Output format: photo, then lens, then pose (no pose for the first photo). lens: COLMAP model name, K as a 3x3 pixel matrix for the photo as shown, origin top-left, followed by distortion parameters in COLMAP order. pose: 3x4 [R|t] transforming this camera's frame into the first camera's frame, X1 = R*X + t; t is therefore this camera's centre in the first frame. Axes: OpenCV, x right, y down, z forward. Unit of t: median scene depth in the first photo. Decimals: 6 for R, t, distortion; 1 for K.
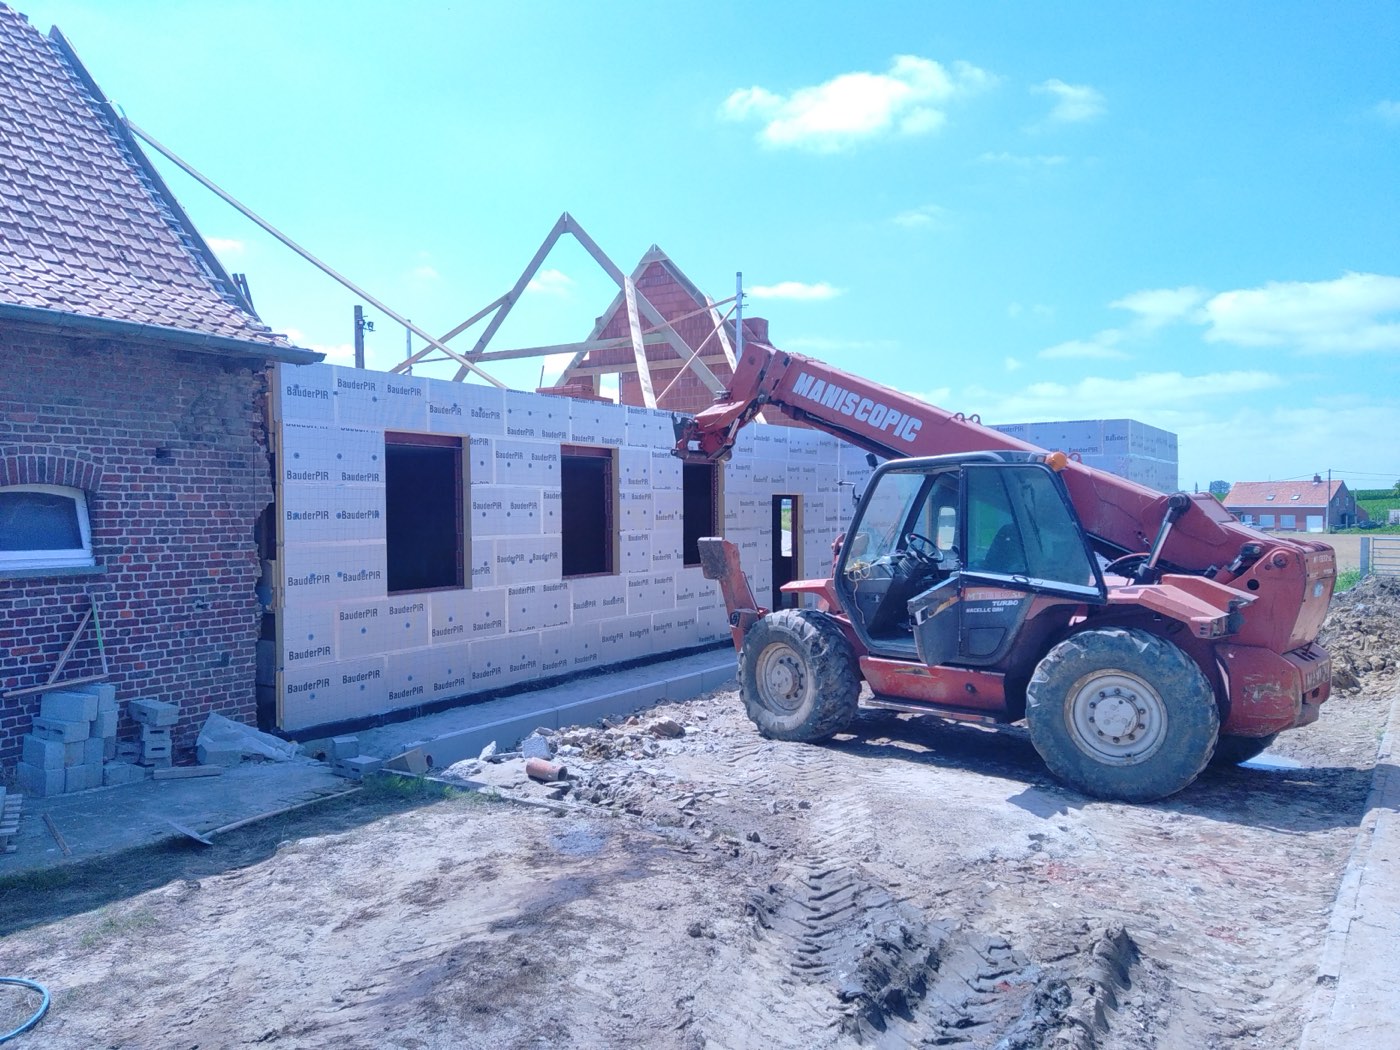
lens RADIAL K [[1010.9, 0, 709.3], [0, 1010.9, 532.7], [0, 0, 1]] dist [0.041224, -0.076190]
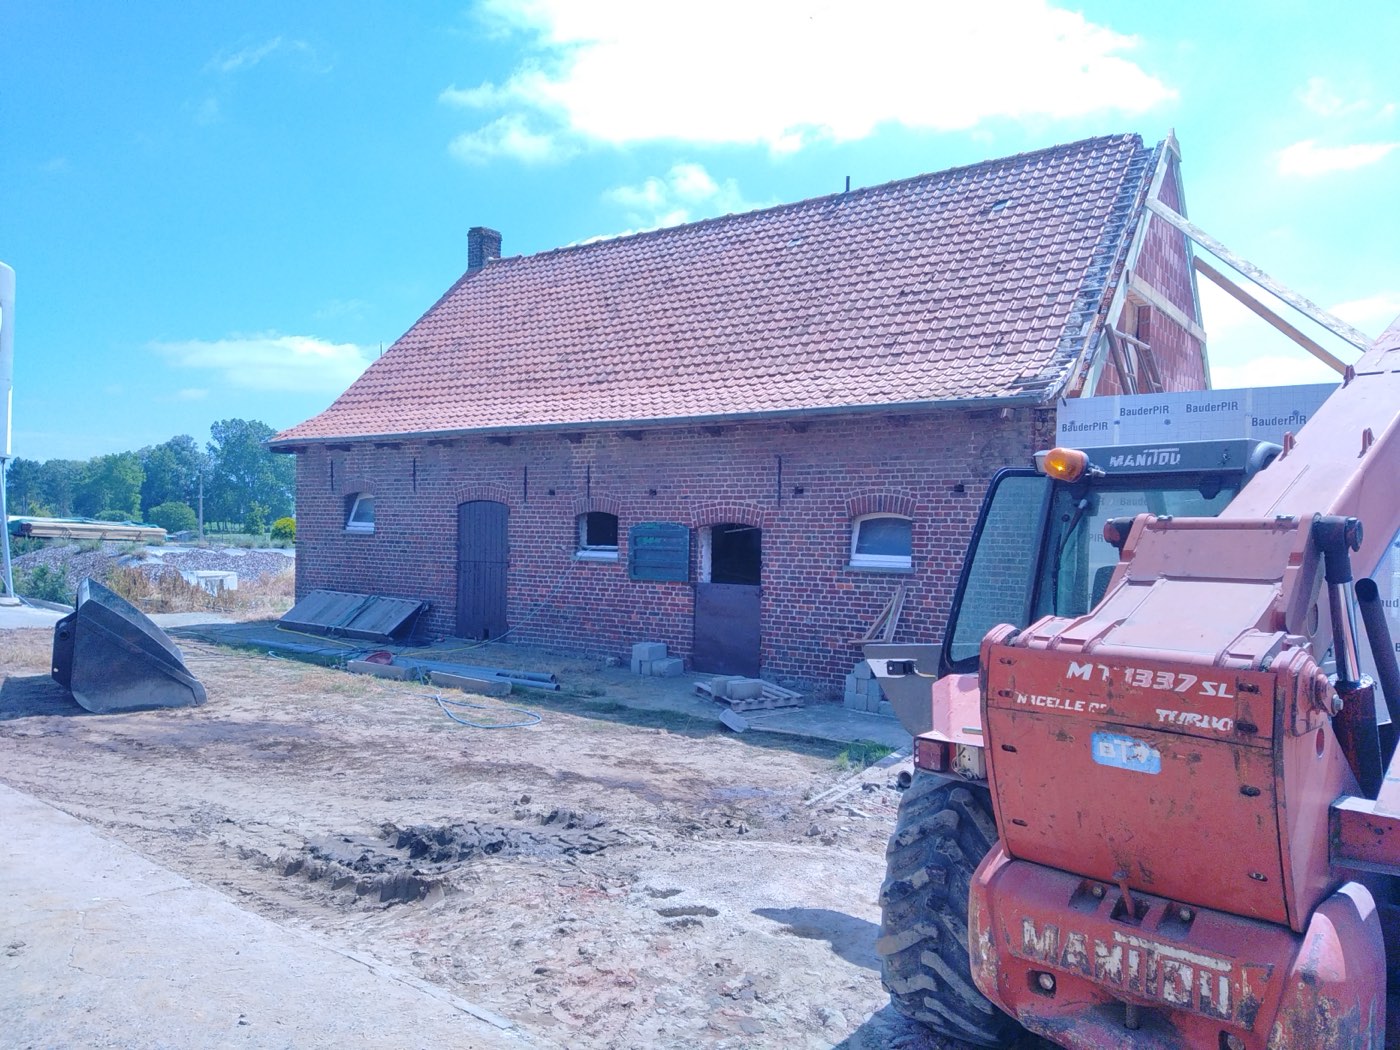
lens RADIAL K [[1010.9, 0, 708.6], [0, 1010.9, 522.8], [0, 0, 1]] dist [0.041224, -0.076190]
pose [[-0.021879, -0.005642, -0.999745, 0.868467], [-0.038447, 0.999249, -0.004798, -0.014389], [0.999021, 0.038333, -0.022079, 0.746105]]
